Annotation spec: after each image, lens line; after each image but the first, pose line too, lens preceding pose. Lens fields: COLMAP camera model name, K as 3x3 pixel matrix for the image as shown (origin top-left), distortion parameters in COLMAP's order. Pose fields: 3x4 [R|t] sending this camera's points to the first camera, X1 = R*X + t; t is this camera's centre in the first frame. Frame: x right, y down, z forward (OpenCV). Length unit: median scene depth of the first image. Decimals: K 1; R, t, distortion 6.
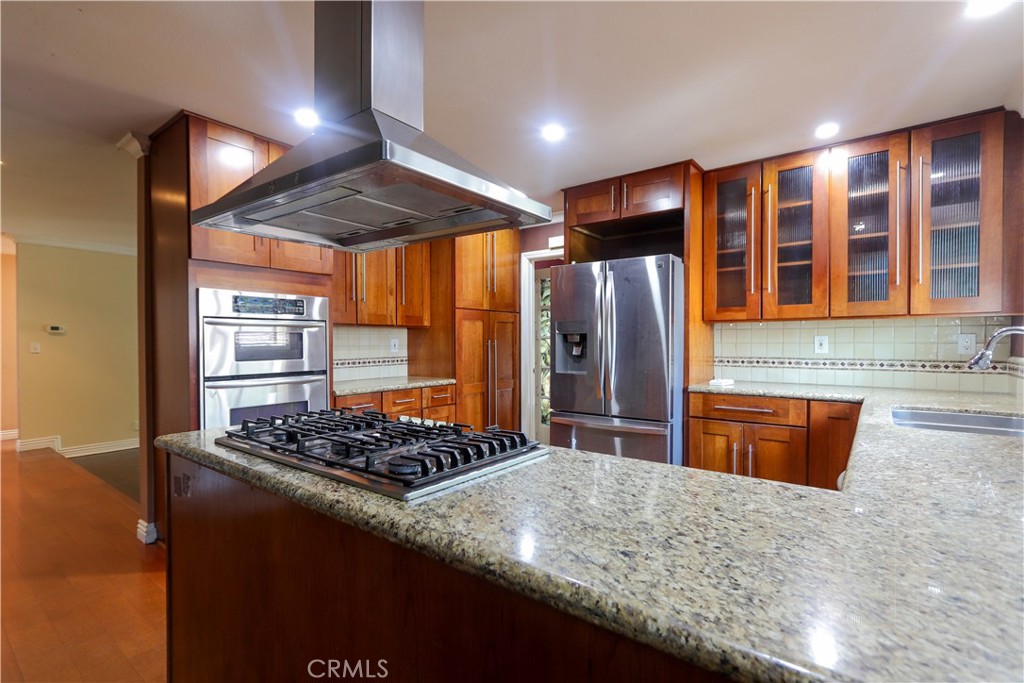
lens RADIAL K [[483.7, 0, 512.9], [0, 483.7, 345.5], [0, 0, 1]] dist [0.003333, -0.000059]
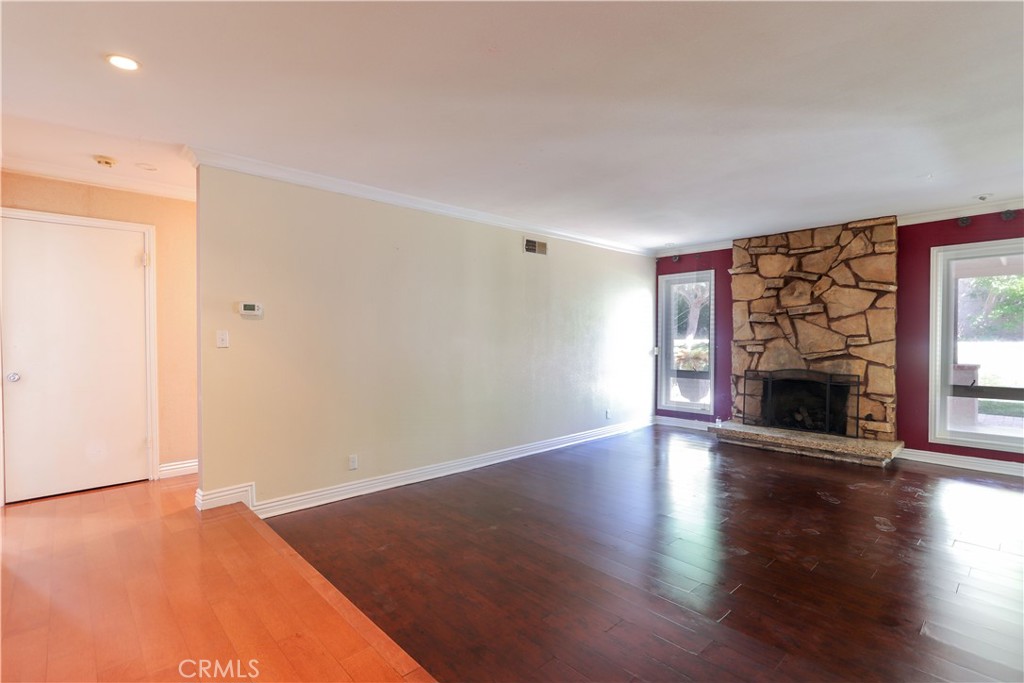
lens RADIAL K [[483.7, 0, 513.7], [0, 483.7, 341.8], [0, 0, 1]] dist [0.003333, -0.000059]
pose [[0.977421, 0.004502, -0.211254, -0.214420], [-0.004847, 0.999988, -0.001118, 0.003089], [0.211246, 0.002116, 0.977431, 0.207693]]
